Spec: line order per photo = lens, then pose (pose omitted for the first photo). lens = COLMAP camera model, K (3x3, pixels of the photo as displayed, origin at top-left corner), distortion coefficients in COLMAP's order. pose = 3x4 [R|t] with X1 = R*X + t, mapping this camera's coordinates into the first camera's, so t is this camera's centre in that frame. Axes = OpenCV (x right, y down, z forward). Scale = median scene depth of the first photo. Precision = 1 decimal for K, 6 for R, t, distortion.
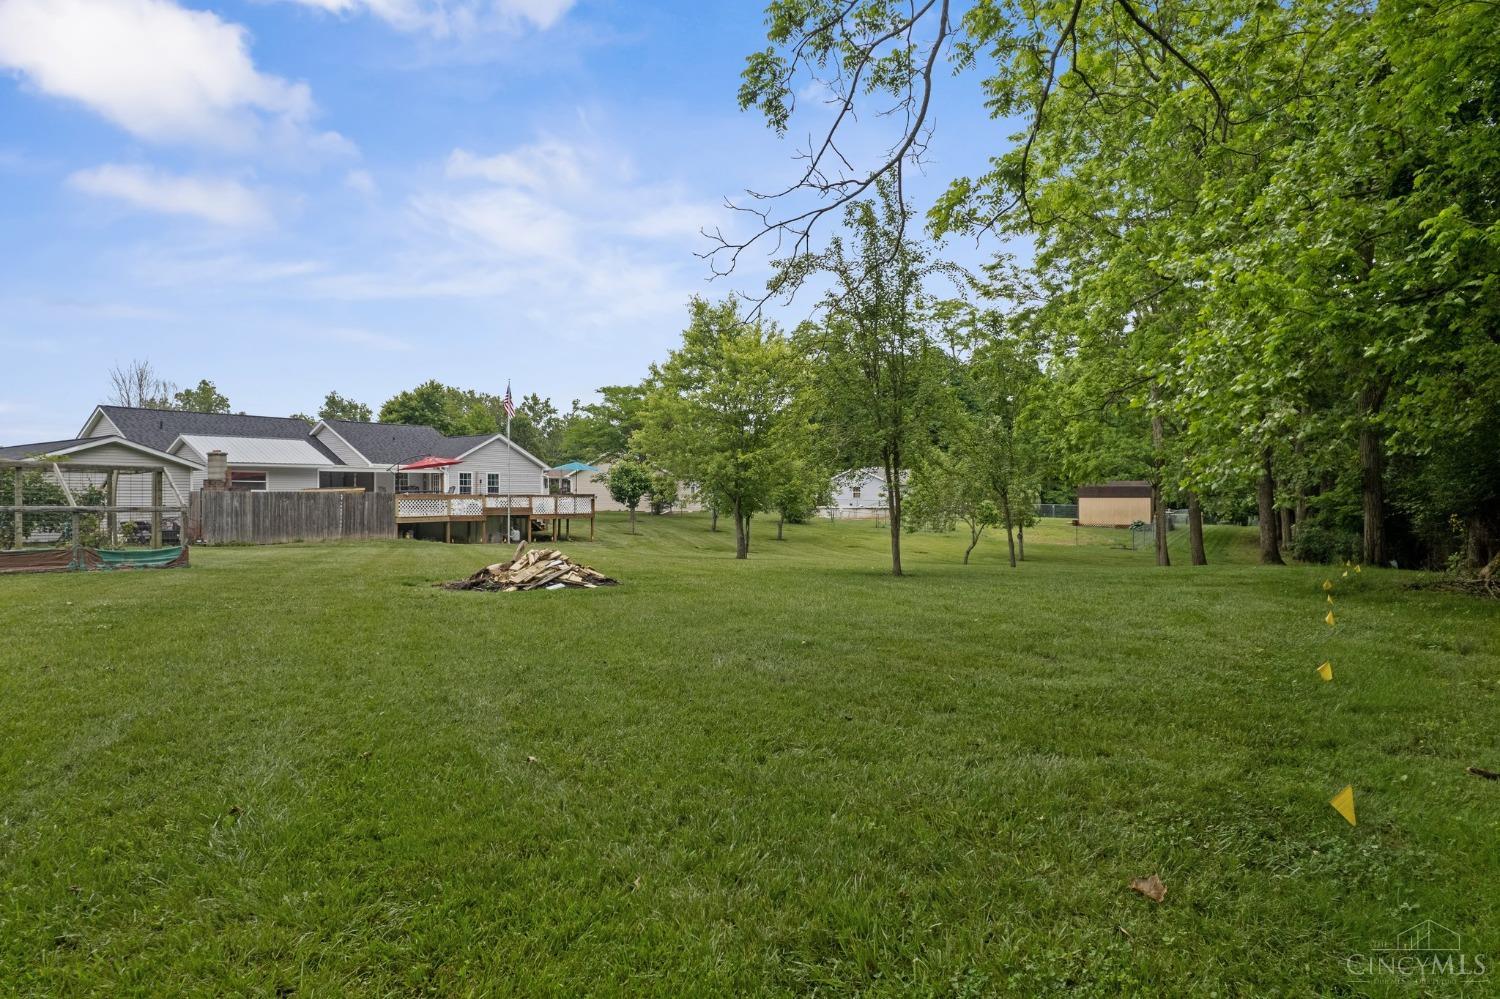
lens RADIAL K [[946.0, 0, 746.8], [0, 946.0, 498.1], [0, 0, 1]] dist [-0.056562, 0.052222]
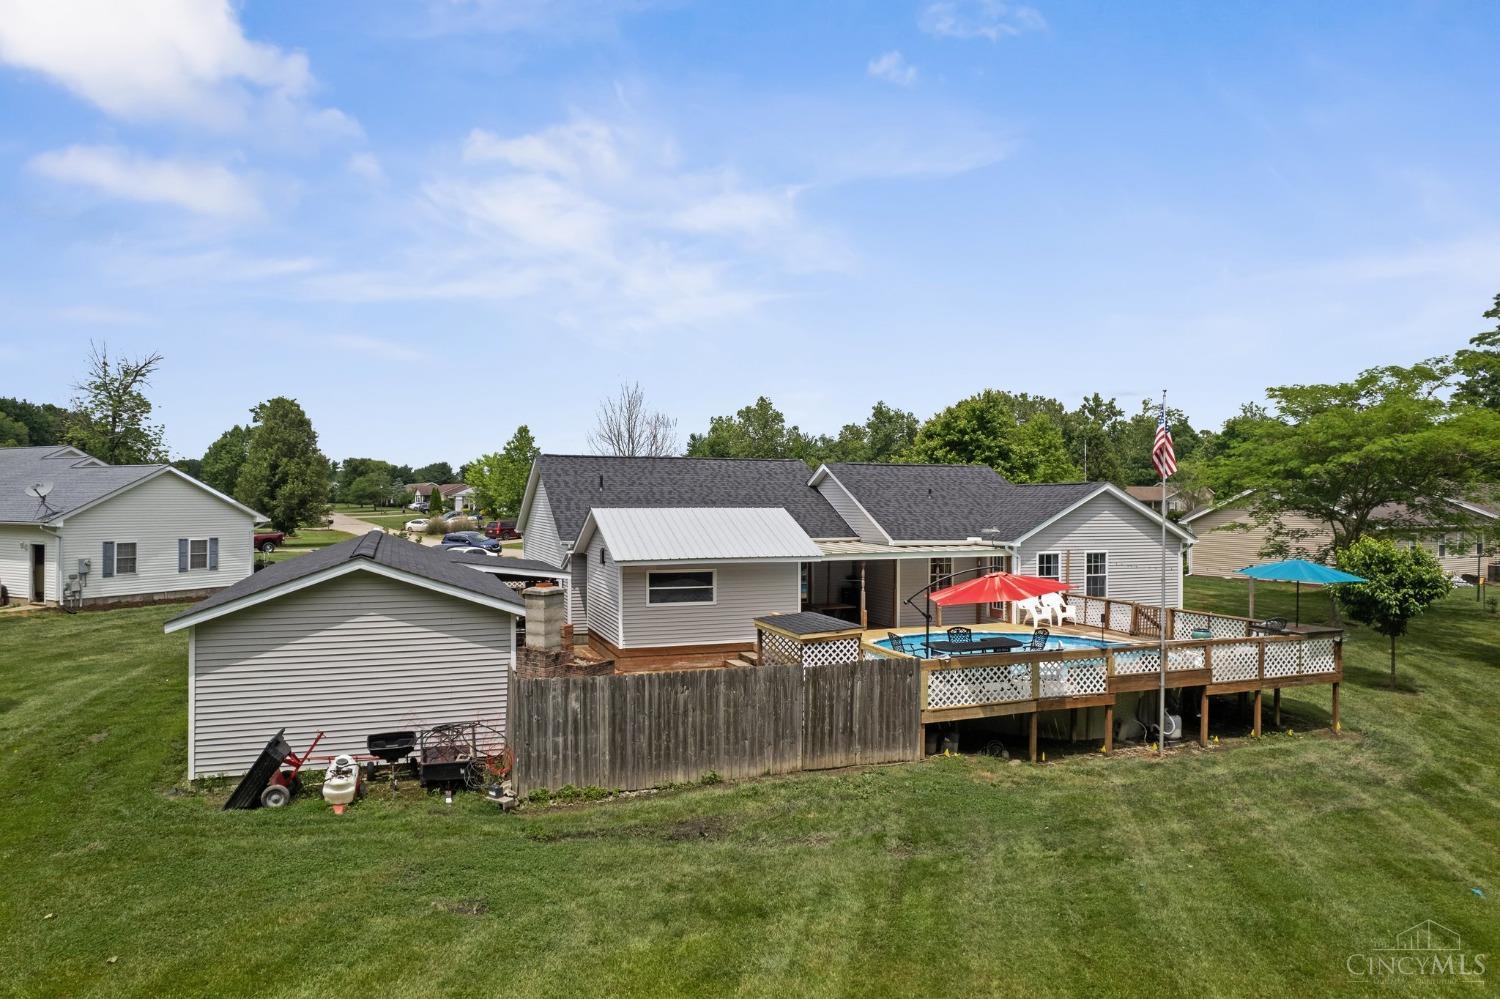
lens RADIAL K [[947.9, 0, 745.3], [0, 947.9, 498.7], [0, 0, 1]] dist [-0.071778, 0.056730]
pose [[0.844438, 0.006371, -0.535615, -0.173191], [-0.006247, 0.999978, 0.002044, -0.069961], [0.535617, 0.001620, 0.844460, 0.487971]]
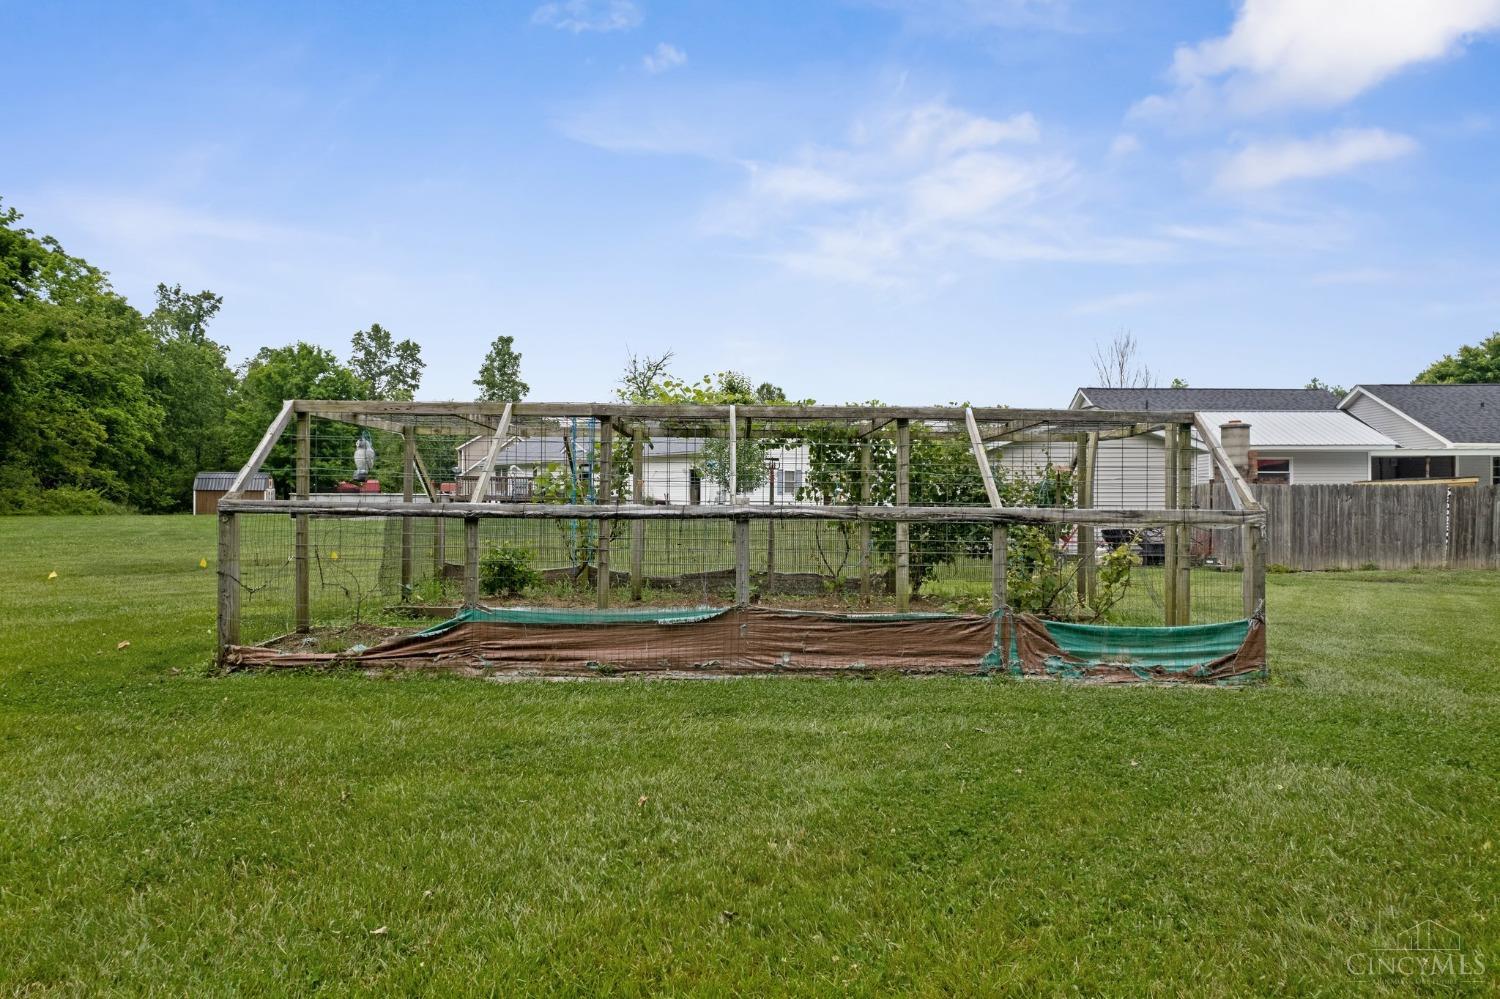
lens RADIAL K [[946.0, 0, 746.8], [0, 946.0, 498.1], [0, 0, 1]] dist [-0.056562, 0.052222]
pose [[0.578785, 0.001505, -0.815479, -0.175814], [-0.001473, 0.999999, 0.000800, 0.001702], [0.815479, 0.000738, 0.578786, 0.262125]]
